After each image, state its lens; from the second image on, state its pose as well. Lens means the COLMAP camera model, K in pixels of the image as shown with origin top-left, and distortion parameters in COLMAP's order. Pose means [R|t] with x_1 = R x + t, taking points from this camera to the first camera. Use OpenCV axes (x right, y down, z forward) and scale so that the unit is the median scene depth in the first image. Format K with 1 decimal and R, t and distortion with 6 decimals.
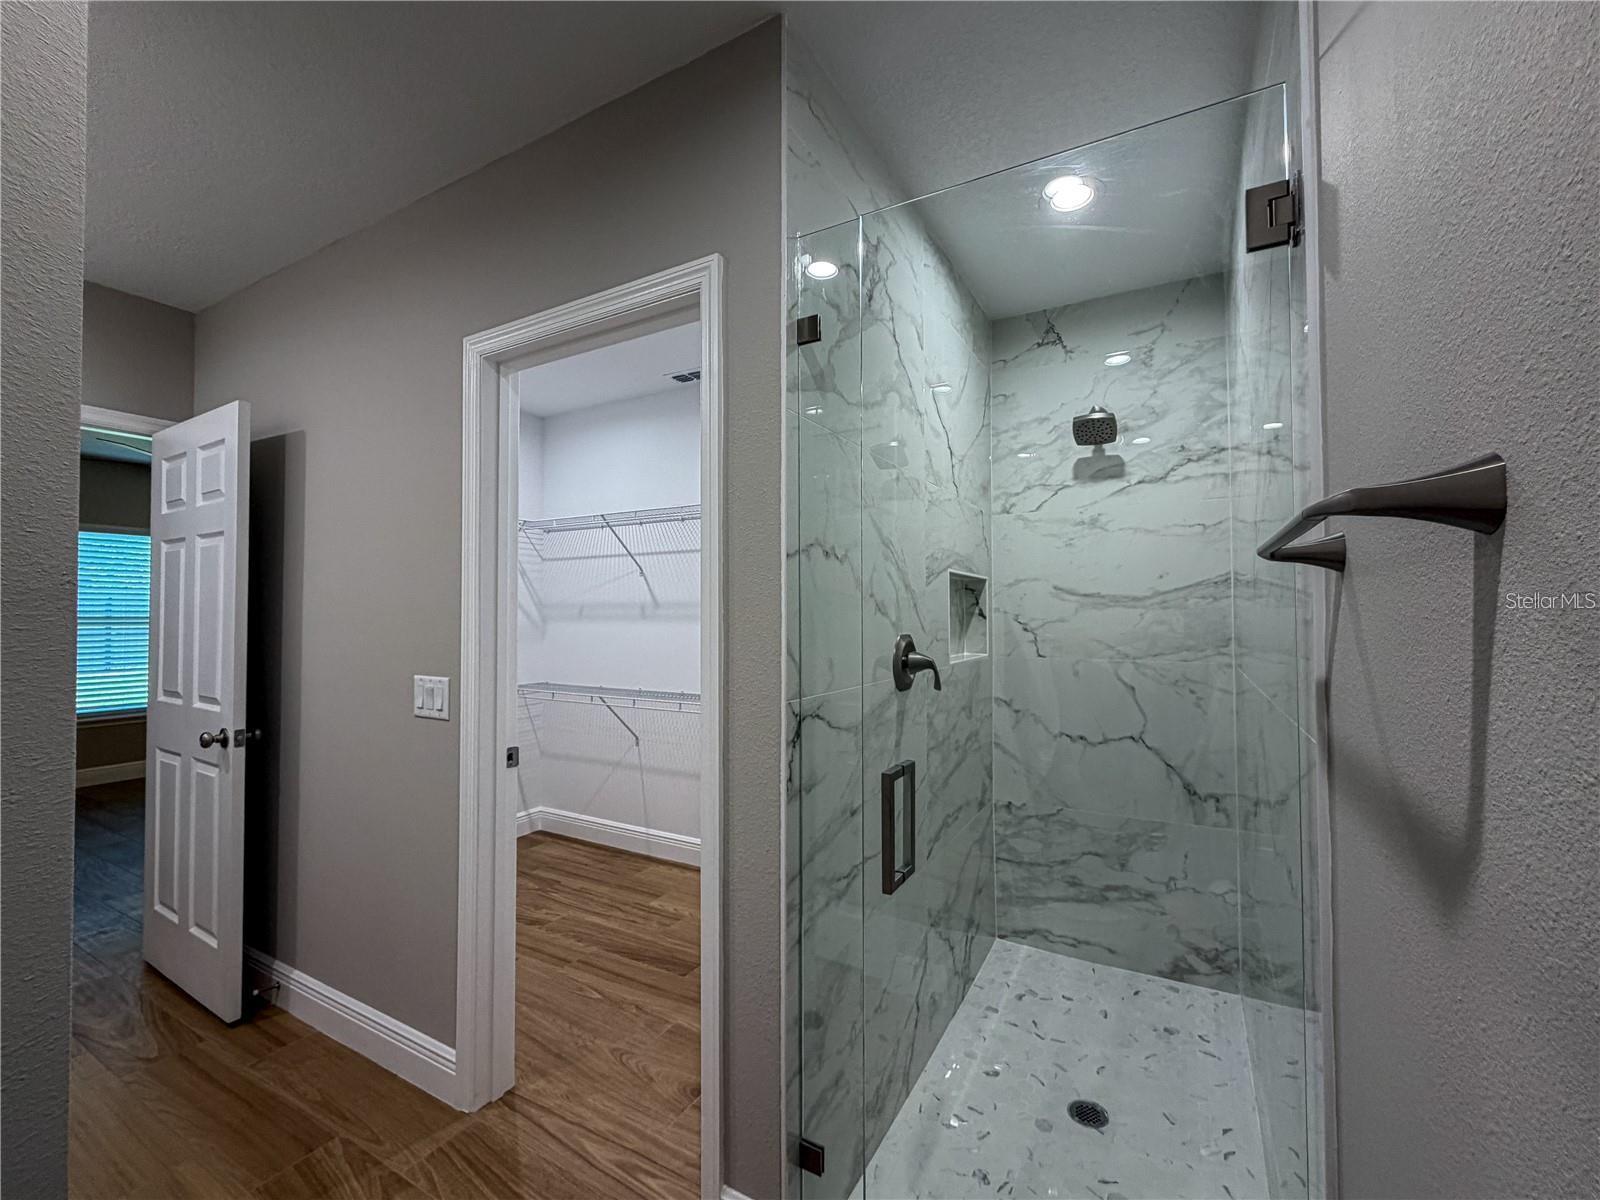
lens RADIAL K [[645.3, 0, 805.1], [0, 645.3, 602.1], [0, 0, 1]] dist [0.000708, -0.000478]
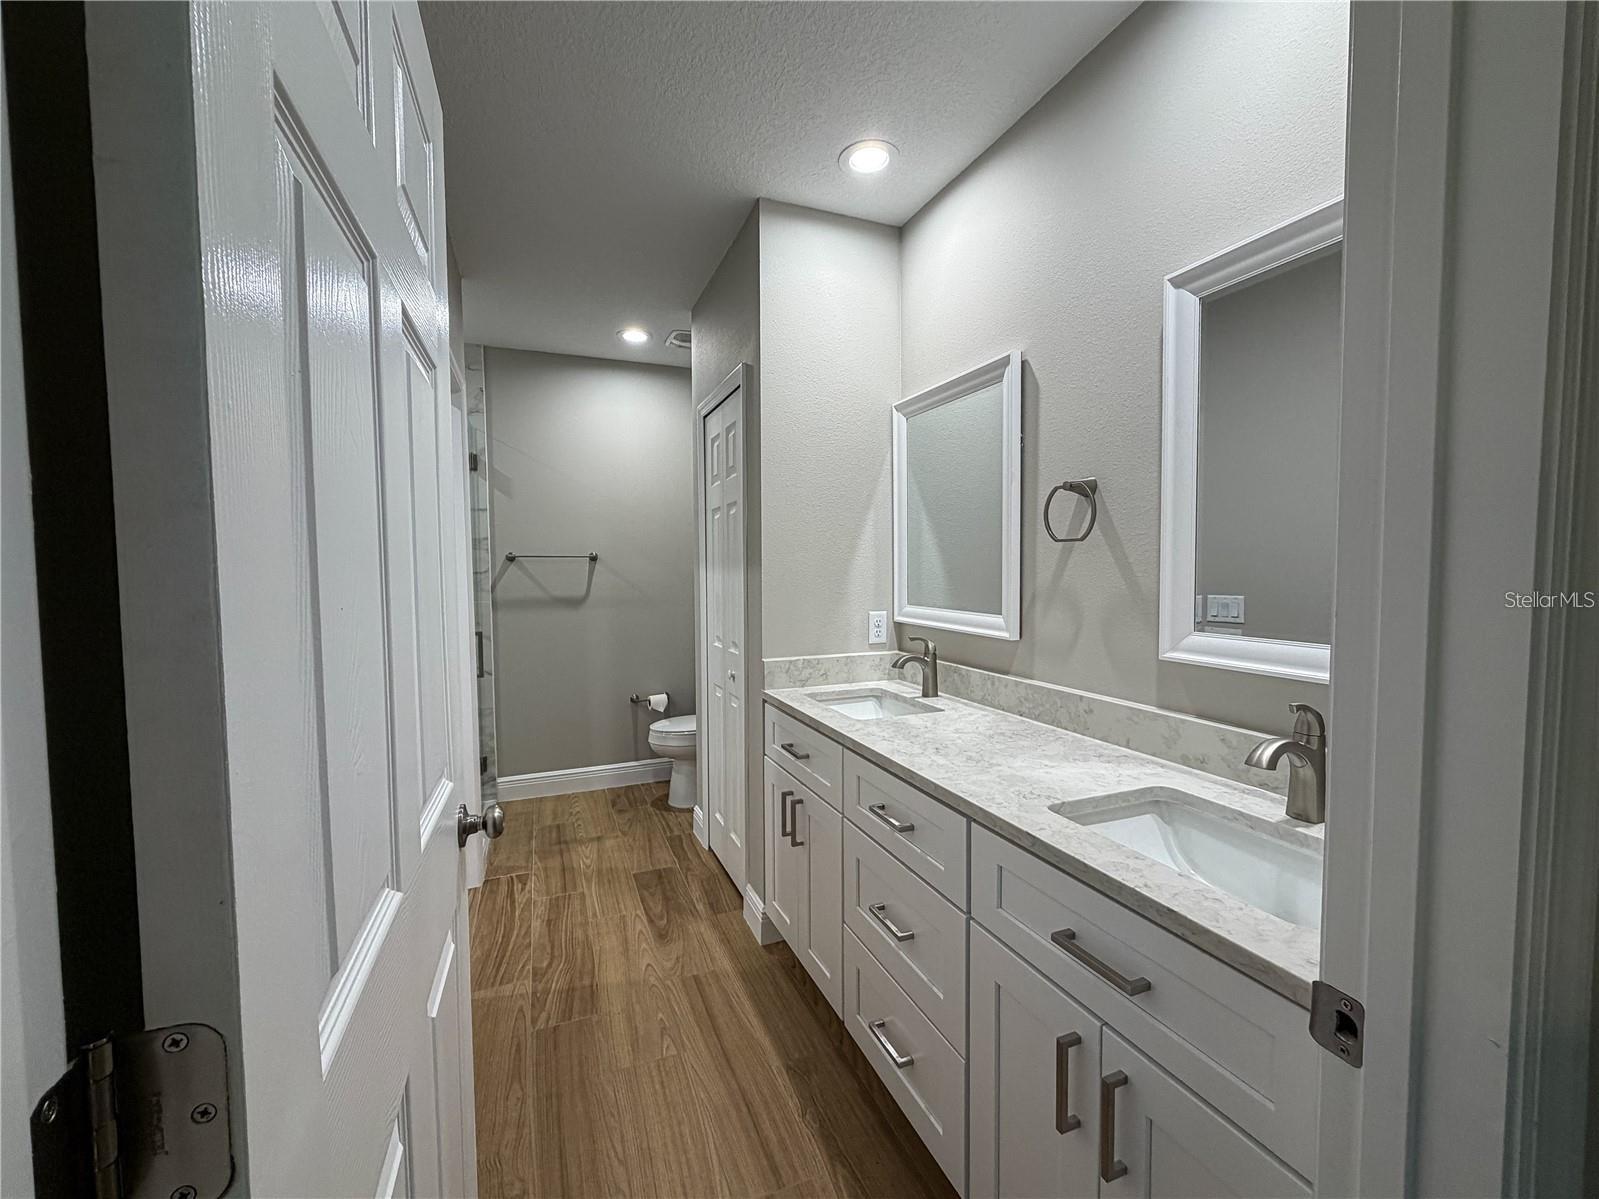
lens RADIAL K [[644.9, 0, 798.8], [0, 644.9, 599.3], [0, 0, 1]] dist [0.000708, -0.000478]
pose [[-0.782562, -0.018153, 0.622308, -1.060407], [0.005499, 0.999334, 0.036067, 0.022048], [-0.622549, 0.031647, -0.781941, 0.939583]]
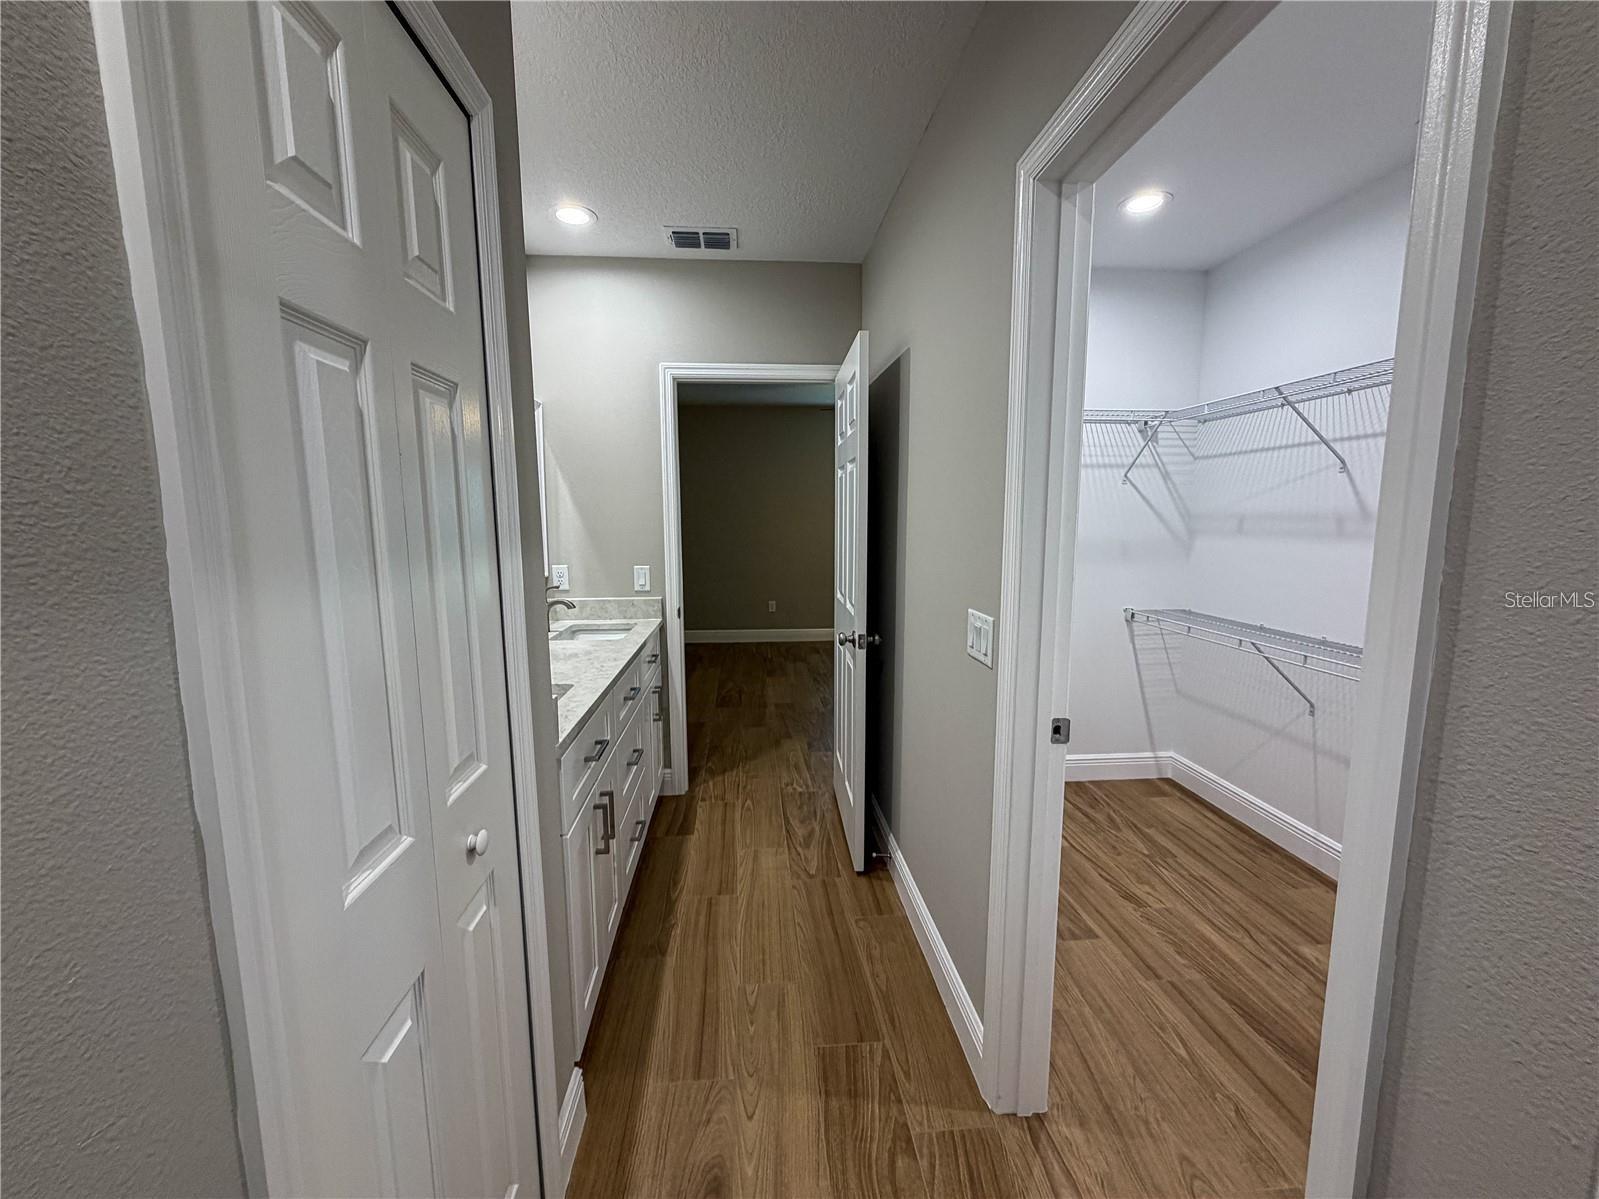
lens RADIAL K [[644.9, 0, 795.1], [0, 644.9, 598.6], [0, 0, 1]] dist [0.000708, -0.000478]
pose [[0.559674, 0.104626, -0.822082, -0.011811], [0.015239, 0.990531, 0.136439, -0.016302], [0.828573, -0.088889, 0.552780, 0.221252]]
